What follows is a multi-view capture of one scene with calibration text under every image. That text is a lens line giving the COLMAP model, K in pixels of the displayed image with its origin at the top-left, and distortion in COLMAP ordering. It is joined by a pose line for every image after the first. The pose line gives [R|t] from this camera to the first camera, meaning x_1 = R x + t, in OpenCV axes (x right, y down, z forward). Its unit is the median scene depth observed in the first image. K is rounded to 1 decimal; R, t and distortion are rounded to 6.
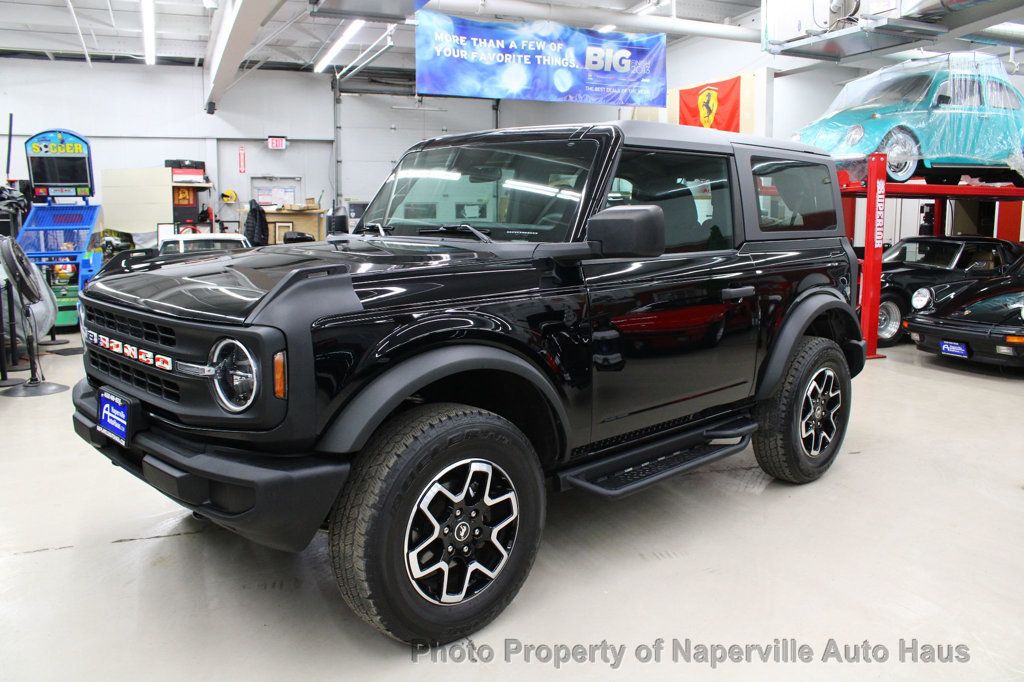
lens RADIAL K [[838.9, 0, 515.2], [0, 838.9, 335.5], [0, 0, 1]] dist [-0.142883, 0.102663]
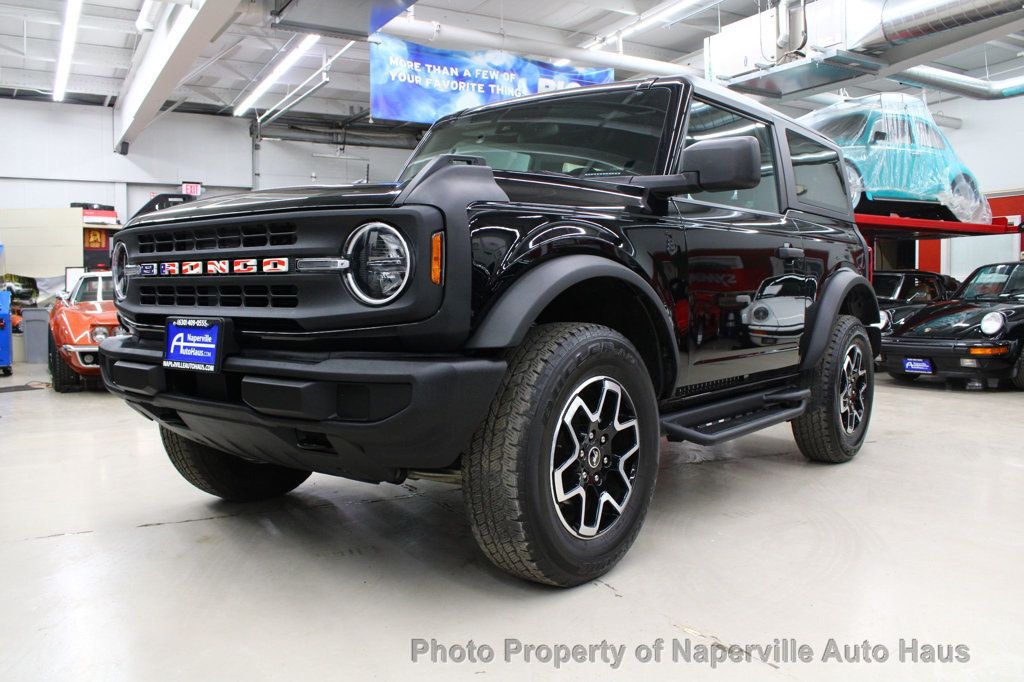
lens RADIAL K [[865.2, 0, 512.0], [0, 865.2, 341.0], [0, 0, 1]] dist [-0.149219, 0.124560]
pose [[0.991944, -0.012270, 0.126082, -0.083261], [0.023430, 0.995896, -0.087421, 0.057438], [-0.124492, 0.089671, 0.988160, 0.017006]]
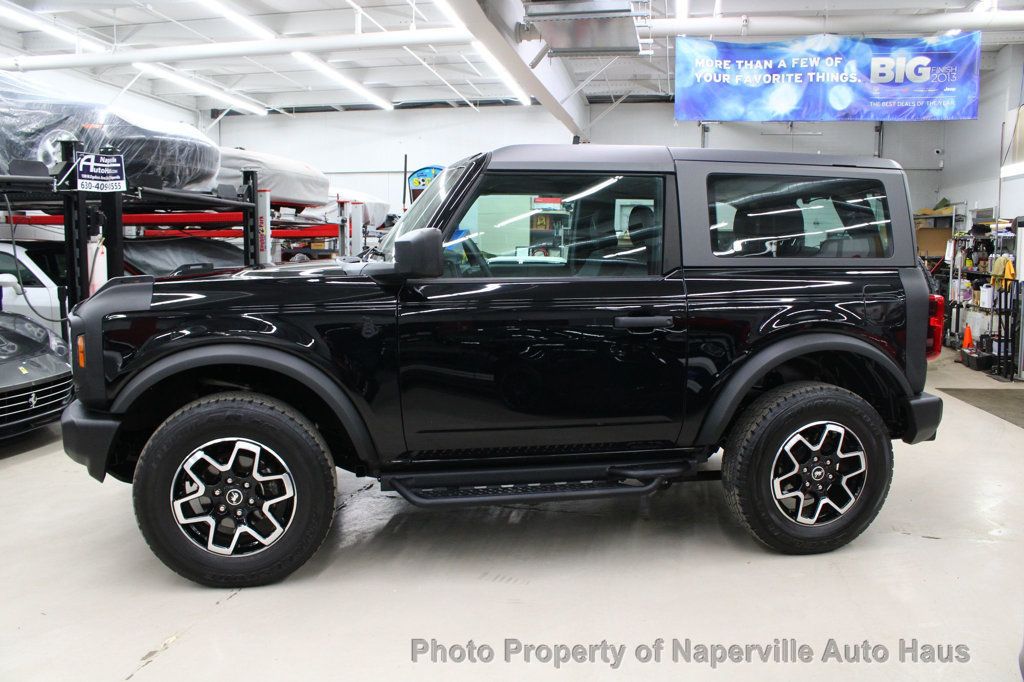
lens RADIAL K [[838.9, 0, 515.2], [0, 838.9, 335.5], [0, 0, 1]] dist [-0.142883, 0.102663]
pose [[0.835159, 0.063826, -0.546293, 0.280065], [-0.082115, 0.996581, -0.009101, -0.006842], [0.543845, 0.052460, 0.837545, 0.062731]]
